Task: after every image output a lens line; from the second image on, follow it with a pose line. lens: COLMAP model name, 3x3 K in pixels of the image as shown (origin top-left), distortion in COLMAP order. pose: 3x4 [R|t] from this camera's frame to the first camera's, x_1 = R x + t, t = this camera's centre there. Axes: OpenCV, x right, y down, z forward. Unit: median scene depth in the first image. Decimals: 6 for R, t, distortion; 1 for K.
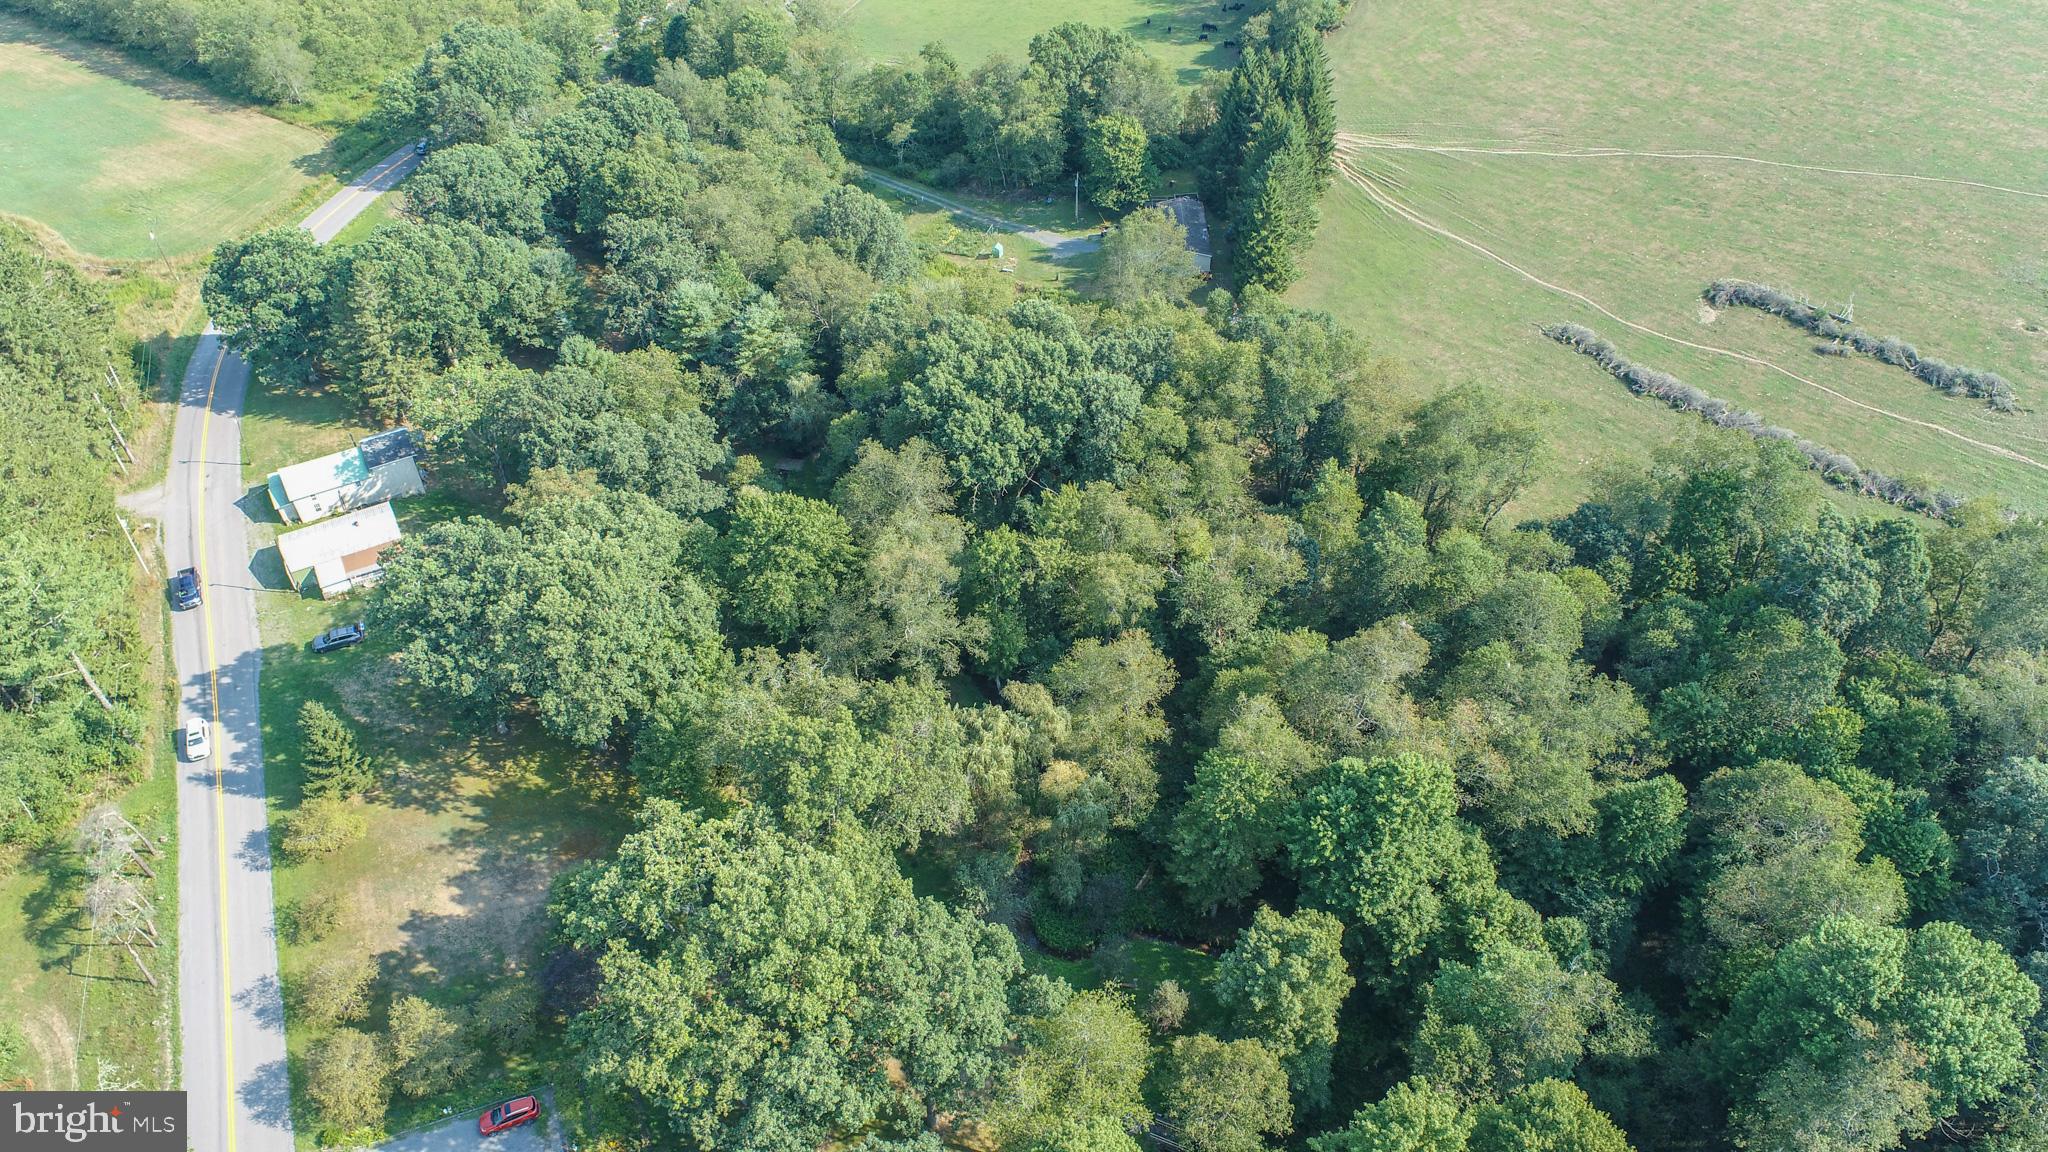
lens RADIAL K [[1384.6, 0, 1021.5], [0, 1384.6, 564.5], [0, 0, 1]] dist [-0.015826, 0.010188]
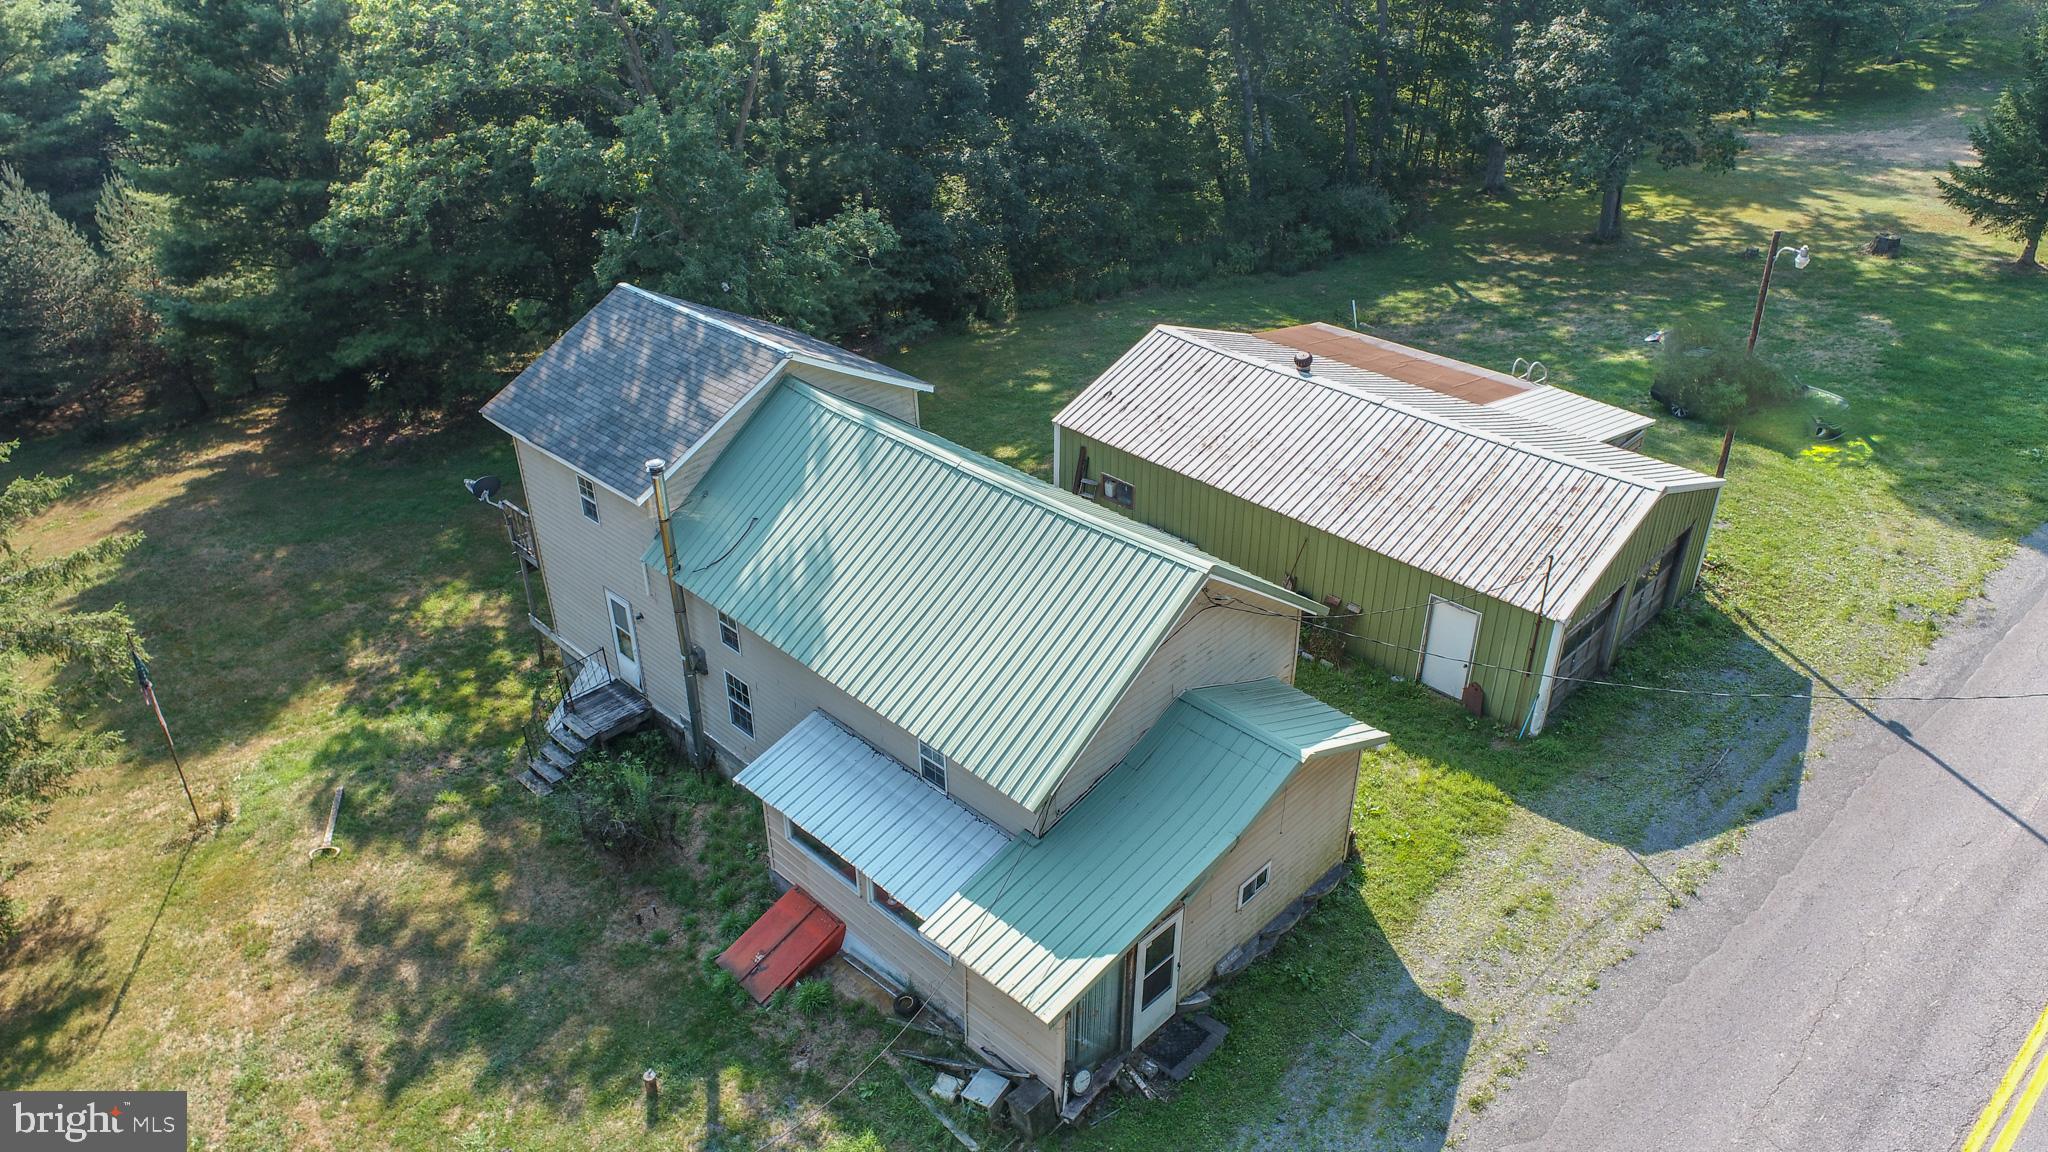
lens RADIAL K [[1396.6, 0, 1022.3], [0, 1396.6, 575.5], [0, 0, 1]] dist [-0.021465, 0.017278]
pose [[-0.282296, -0.474400, 0.833819, -0.671782], [0.636326, 0.557847, 0.532819, -0.144058], [-0.717912, 0.680993, 0.144395, 1.058617]]
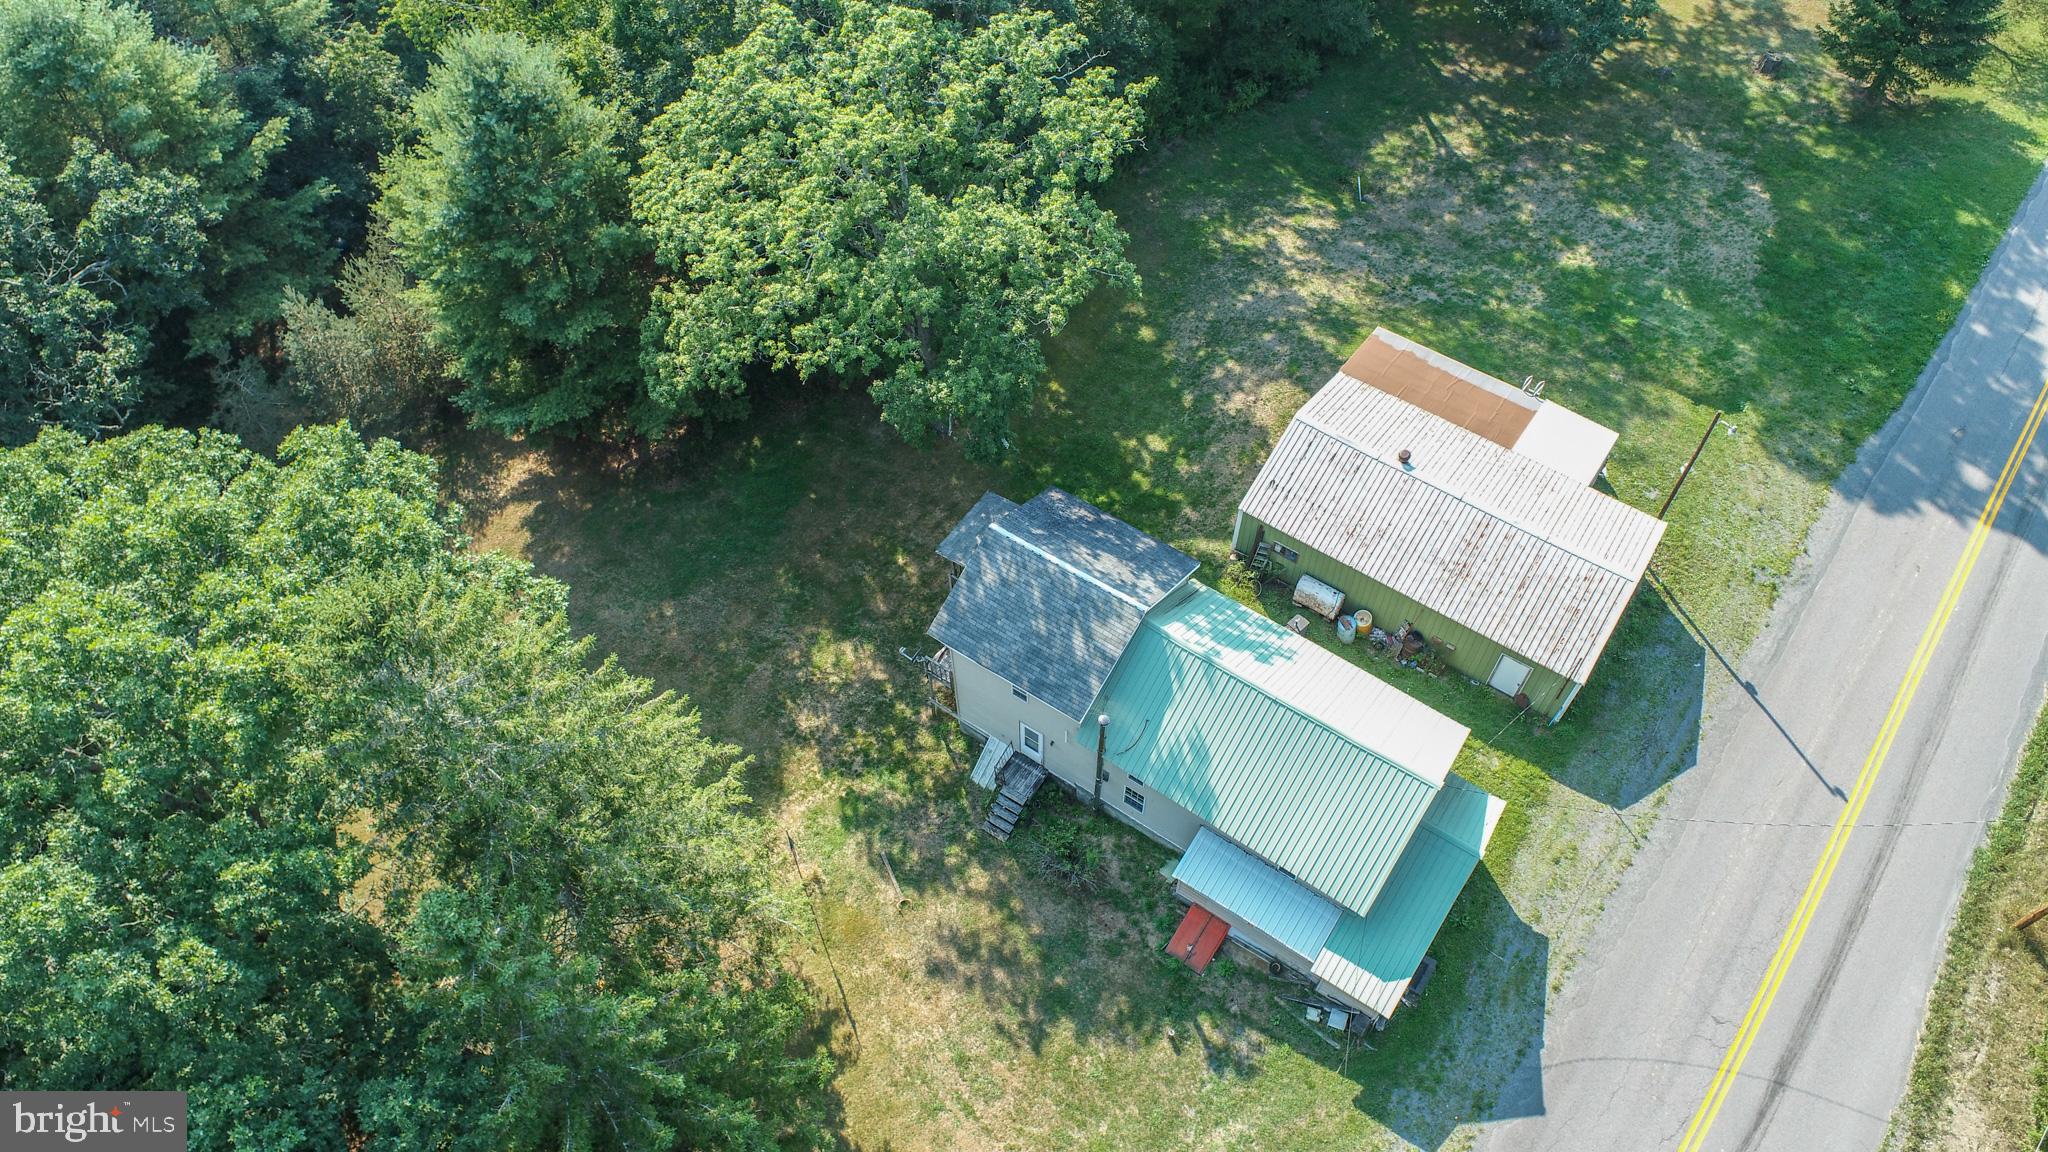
lens RADIAL K [[1390.5, 0, 1024.0], [0, 1390.5, 576.0], [0, 0, 1]] dist [-0.014539, 0.001983]
pose [[-0.441054, -0.731936, 0.519365, -0.638830], [0.602221, 0.187706, 0.775949, -0.309366], [-0.665433, 0.655008, 0.357999, 1.000559]]
